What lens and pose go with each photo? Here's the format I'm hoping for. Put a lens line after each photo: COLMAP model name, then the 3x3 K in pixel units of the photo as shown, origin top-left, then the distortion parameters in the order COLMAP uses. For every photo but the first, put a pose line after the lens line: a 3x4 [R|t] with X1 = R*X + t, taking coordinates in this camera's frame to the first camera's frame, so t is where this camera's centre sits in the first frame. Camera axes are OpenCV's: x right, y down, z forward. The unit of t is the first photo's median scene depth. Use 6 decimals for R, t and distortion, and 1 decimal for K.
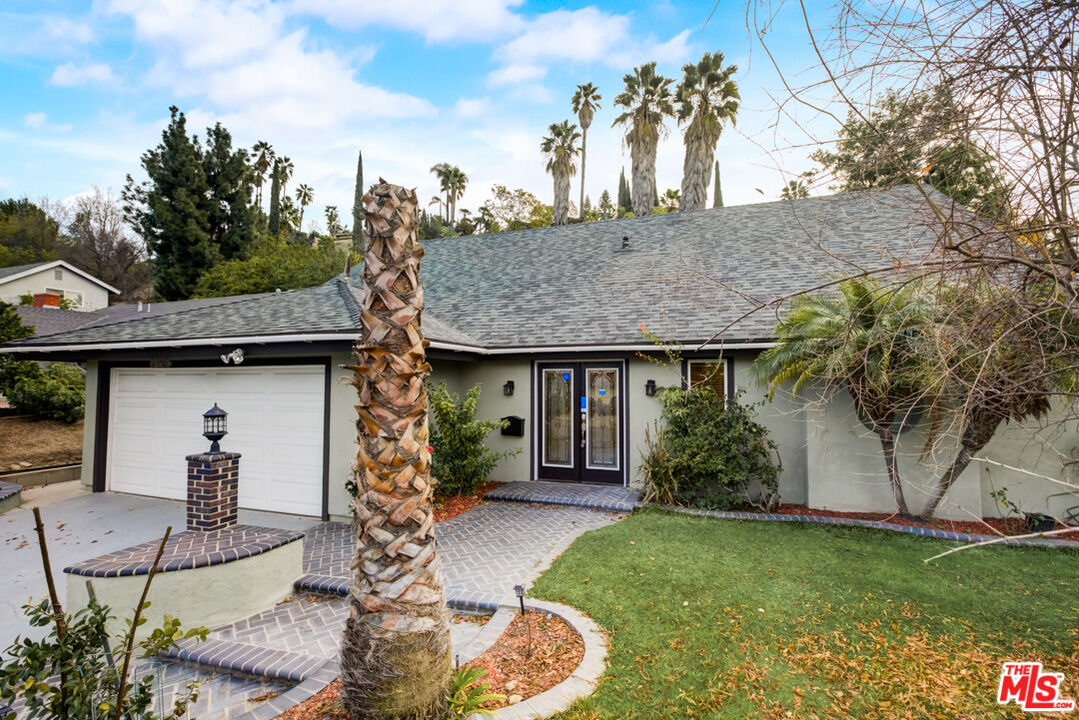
lens RADIAL K [[554.7, 0, 514.5], [0, 554.7, 359.8], [0, 0, 1]] dist [-0.004778, 0.000084]
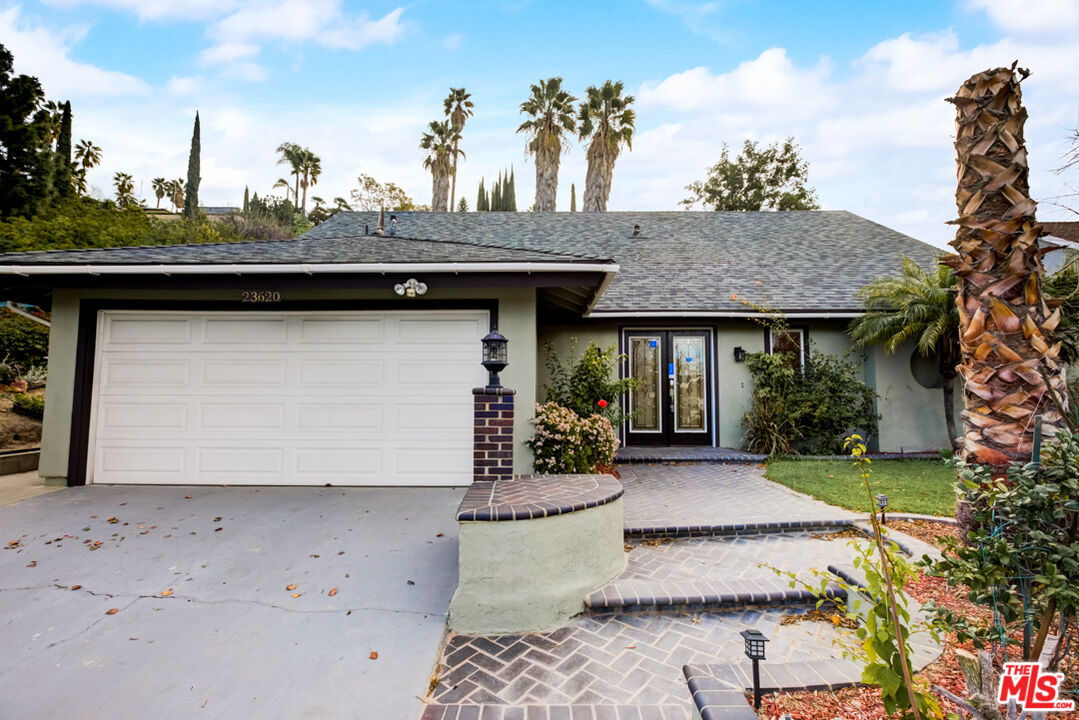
lens RADIAL K [[554.8, 0, 520.6], [0, 554.8, 366.0], [0, 0, 1]] dist [-0.002776, 0.001835]
pose [[0.925797, 0.024078, 0.377253, -0.213465], [-0.016122, 0.999576, -0.024234, 0.040803], [-0.377677, 0.016353, 0.925793, 0.059398]]
